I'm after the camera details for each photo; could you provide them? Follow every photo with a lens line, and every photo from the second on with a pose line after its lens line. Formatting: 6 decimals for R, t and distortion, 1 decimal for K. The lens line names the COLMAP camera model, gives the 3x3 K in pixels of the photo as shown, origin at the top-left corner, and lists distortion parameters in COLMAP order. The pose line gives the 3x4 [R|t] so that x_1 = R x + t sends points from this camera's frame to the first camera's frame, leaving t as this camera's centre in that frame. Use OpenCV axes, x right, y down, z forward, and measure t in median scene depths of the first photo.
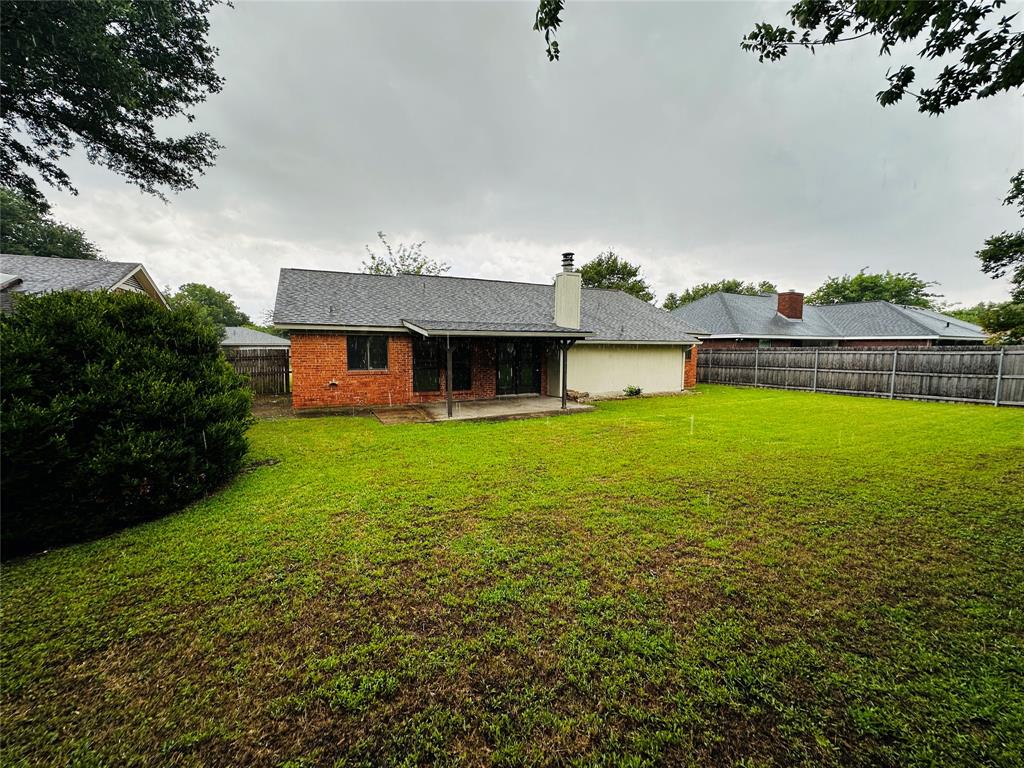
lens RADIAL K [[409.4, 0, 512.0], [0, 409.4, 384.0], [0, 0, 1]] dist [-0.015355, 0.000103]
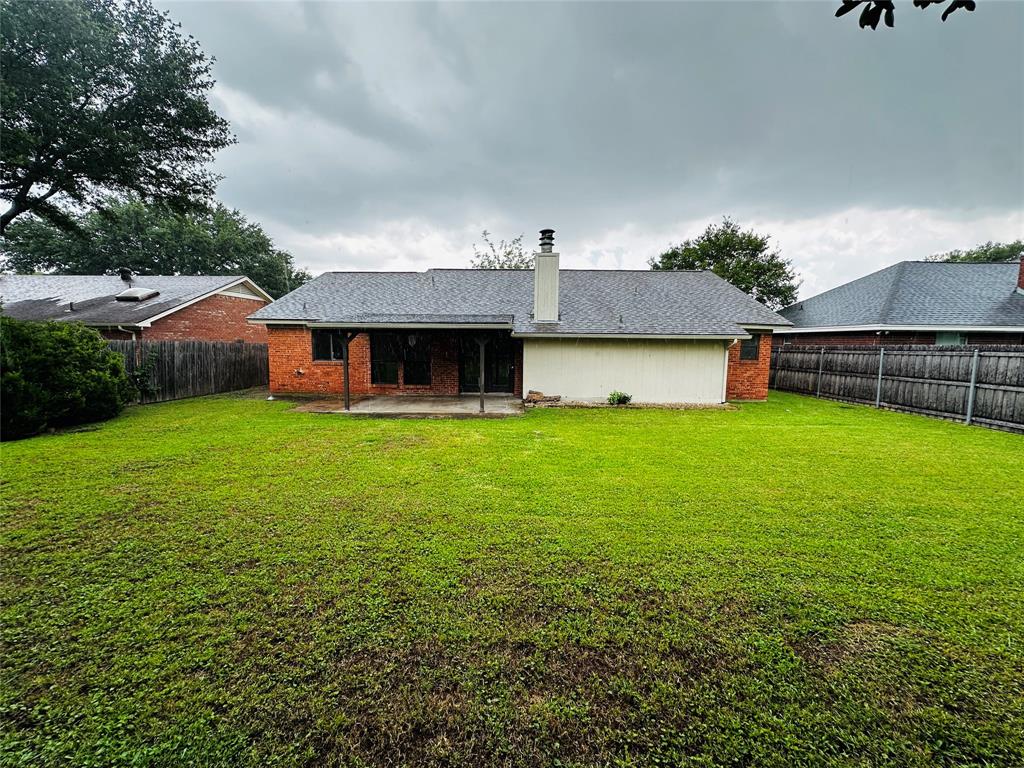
lens RADIAL K [[409.4, 0, 512.0], [0, 409.4, 384.0], [0, 0, 1]] dist [-0.015355, 0.000103]
pose [[0.883754, 0.054733, -0.464740, 0.482628], [-0.050221, 0.998494, 0.022093, -0.017552], [0.465250, 0.003815, 0.885171, 0.222527]]
